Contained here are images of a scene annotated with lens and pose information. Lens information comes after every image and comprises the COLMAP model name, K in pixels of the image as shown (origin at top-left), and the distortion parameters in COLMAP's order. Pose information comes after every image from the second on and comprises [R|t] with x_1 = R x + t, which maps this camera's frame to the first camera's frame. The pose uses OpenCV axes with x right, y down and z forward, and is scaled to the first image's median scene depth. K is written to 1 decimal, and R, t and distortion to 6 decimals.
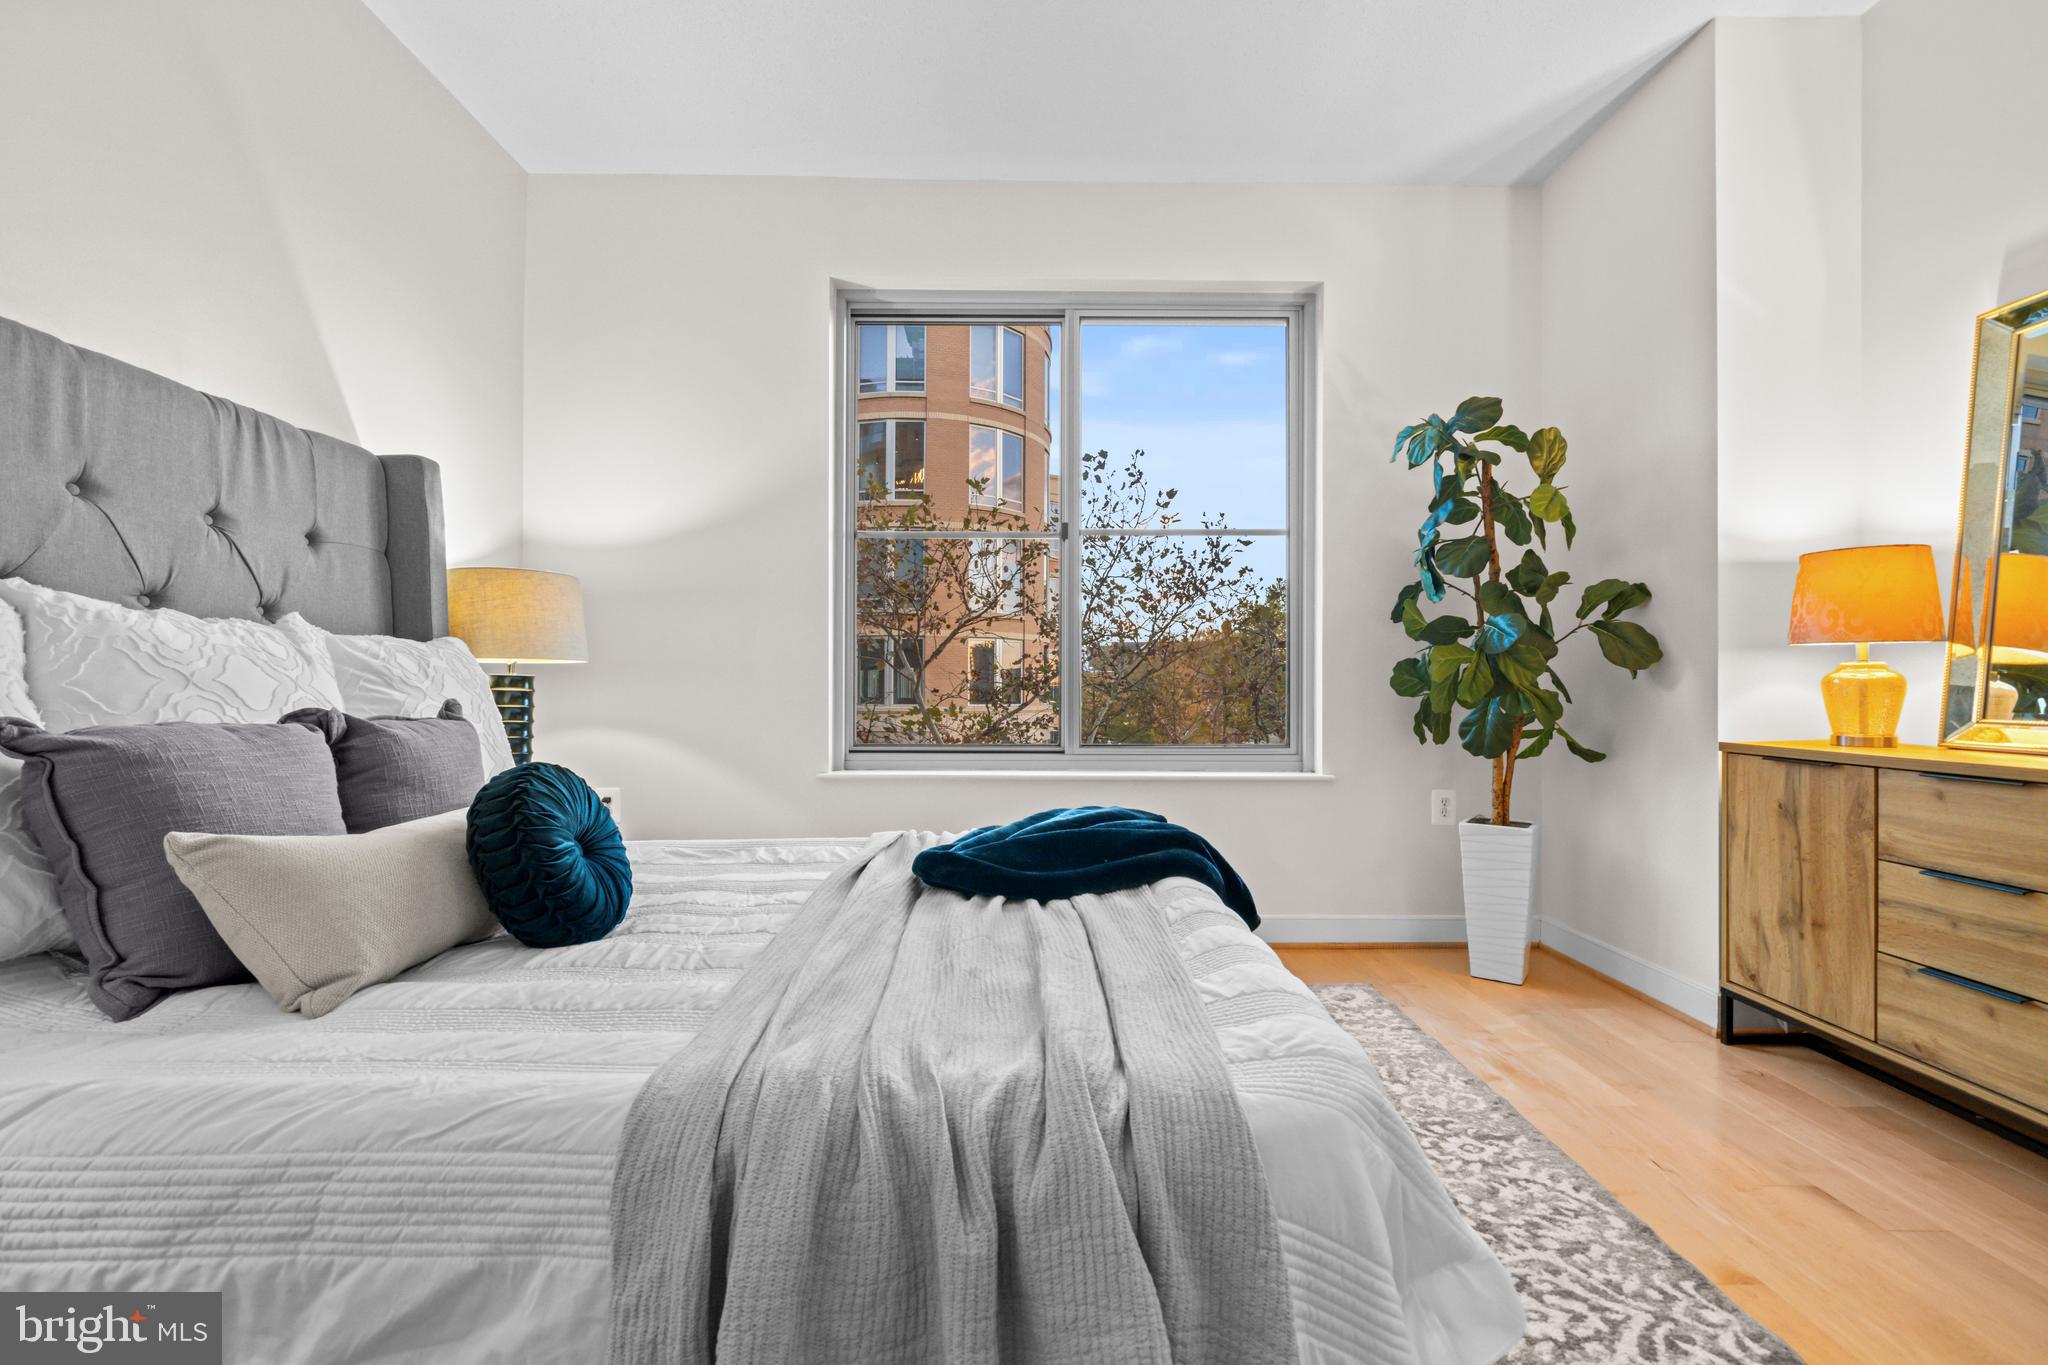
lens RADIAL K [[876.7, 0, 1033.0], [0, 876.7, 679.5], [0, 0, 1]] dist [0.001079, -0.000154]
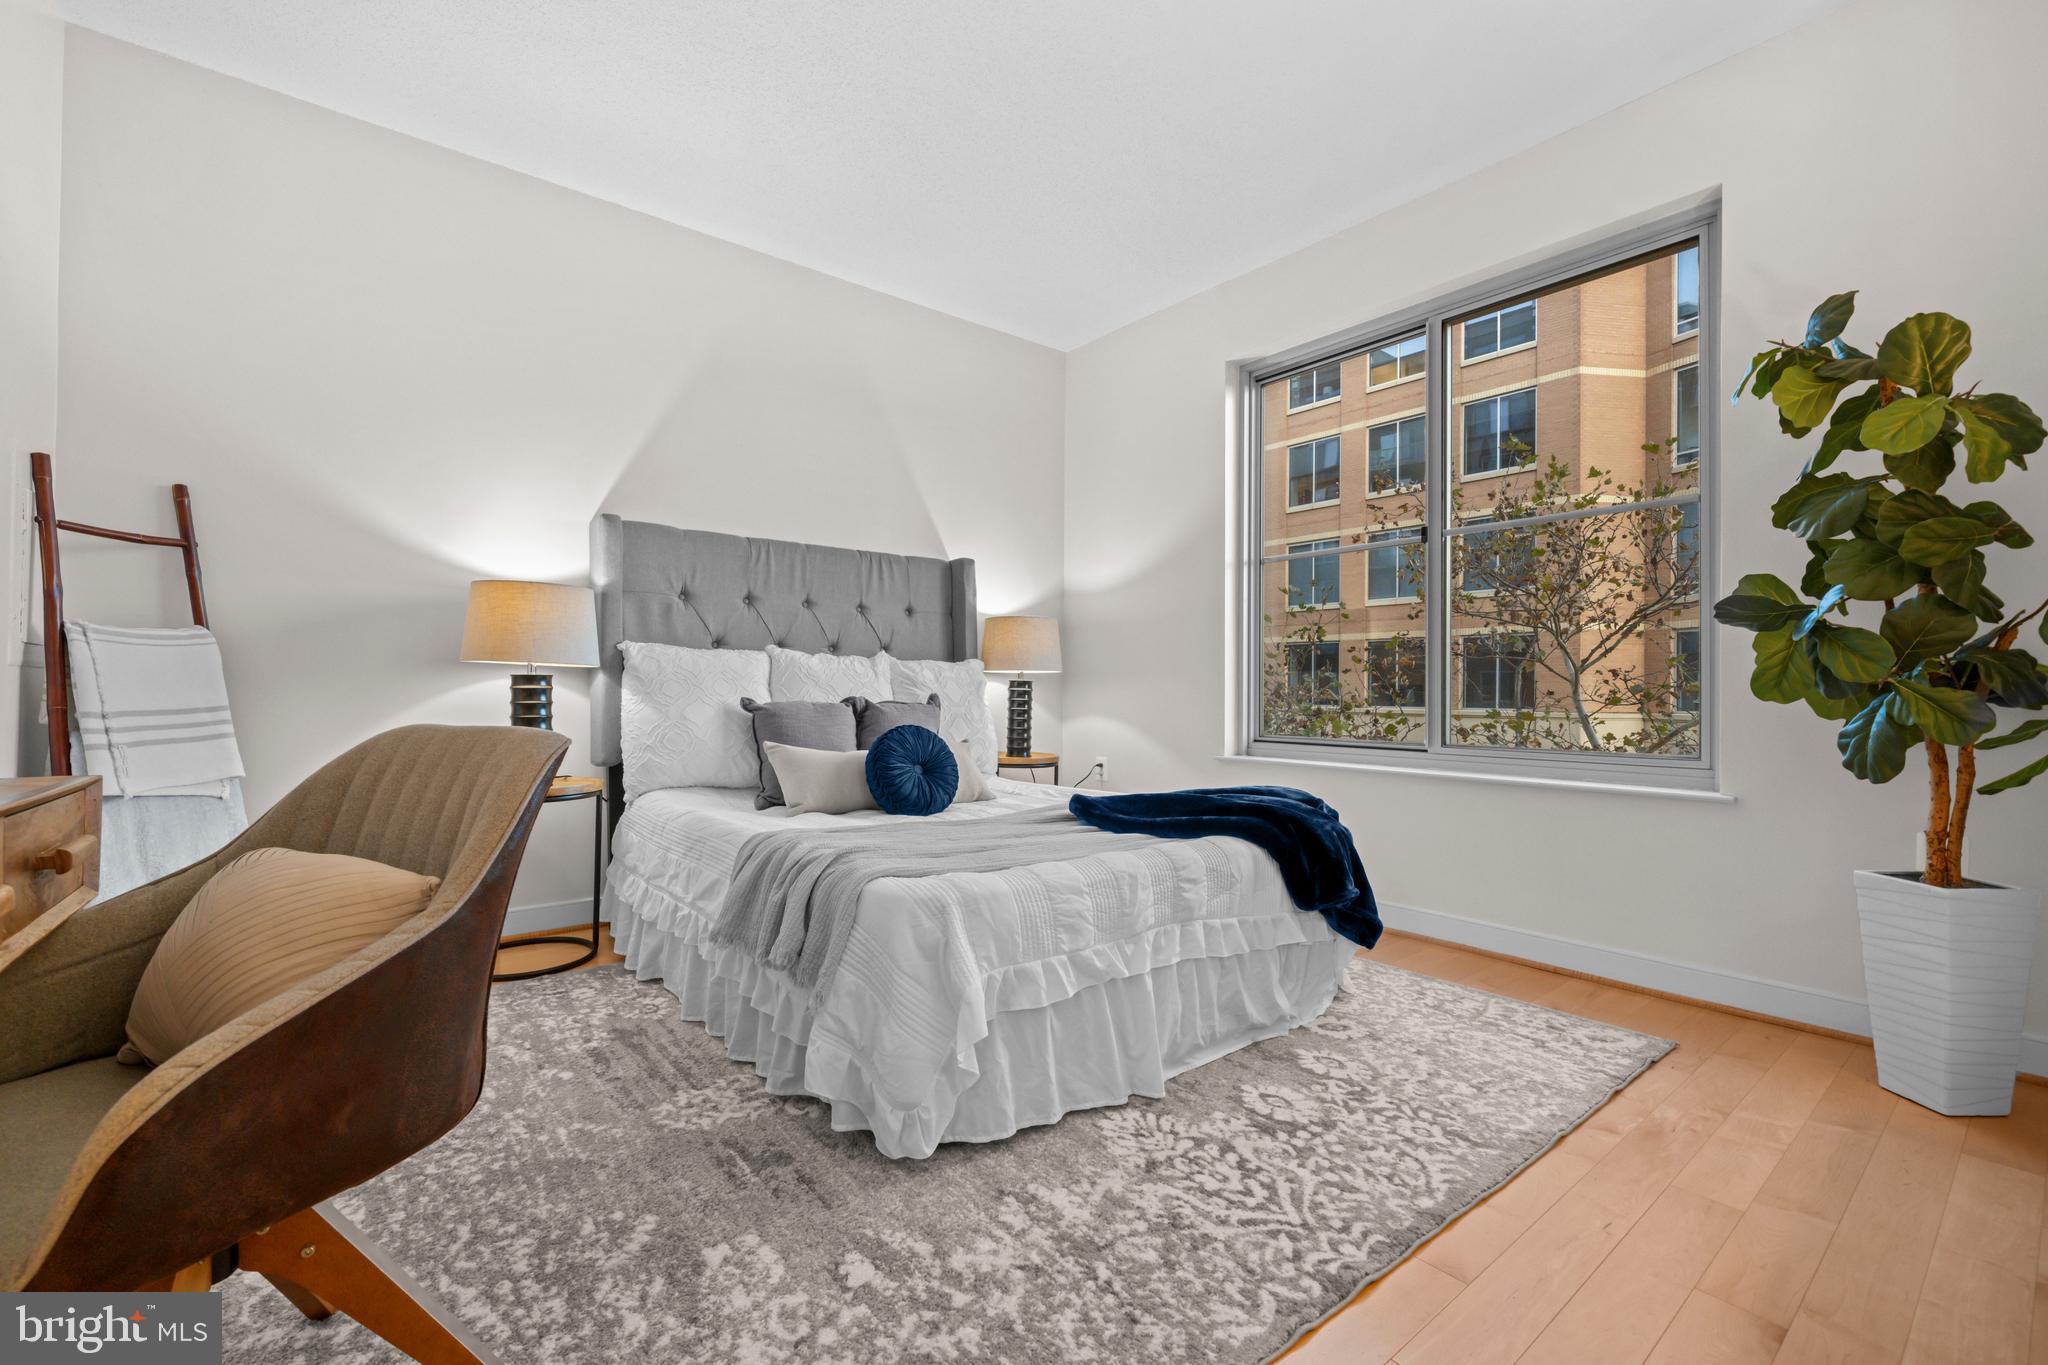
lens RADIAL K [[876.7, 0, 1015.9], [0, 876.7, 681.9], [0, 0, 1]] dist [0.001079, -0.000154]
pose [[0.609720, -0.007379, -0.792583, 0.889997], [0.005086, 0.999973, -0.005398, 0.008092], [0.792601, -0.000740, 0.609740, -0.005120]]
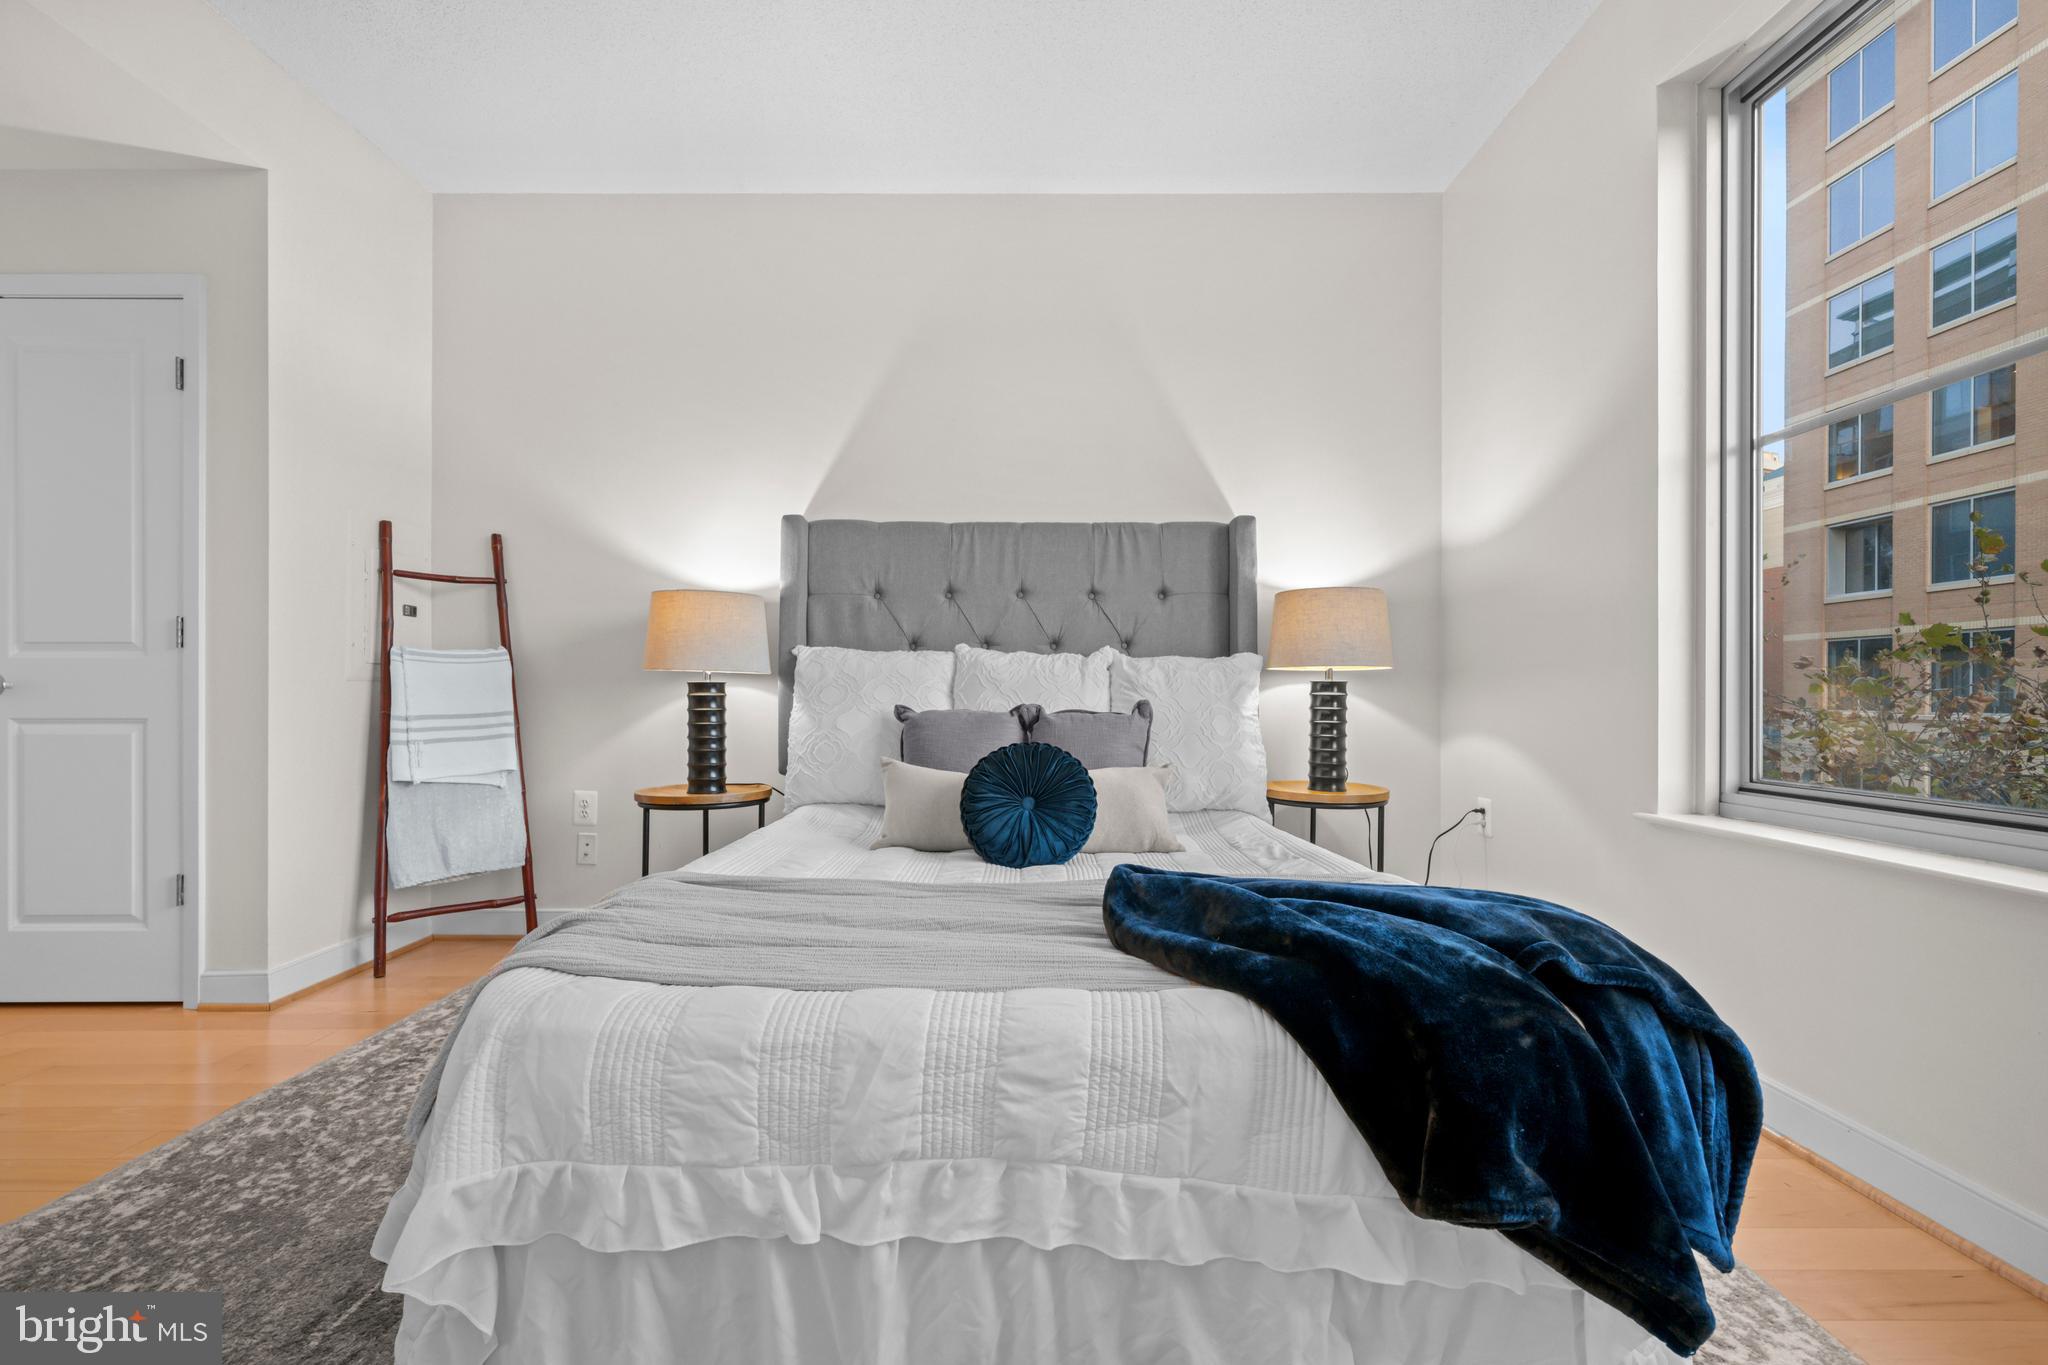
lens RADIAL K [[876.7, 0, 996.1], [0, 876.7, 693.6], [0, 0, 1]] dist [0.001079, -0.000154]
pose [[-0.023179, -0.005069, -0.999718, 0.709738], [0.010311, 0.999933, -0.005310, 0.016077], [0.999678, -0.010431, -0.023125, 0.758263]]
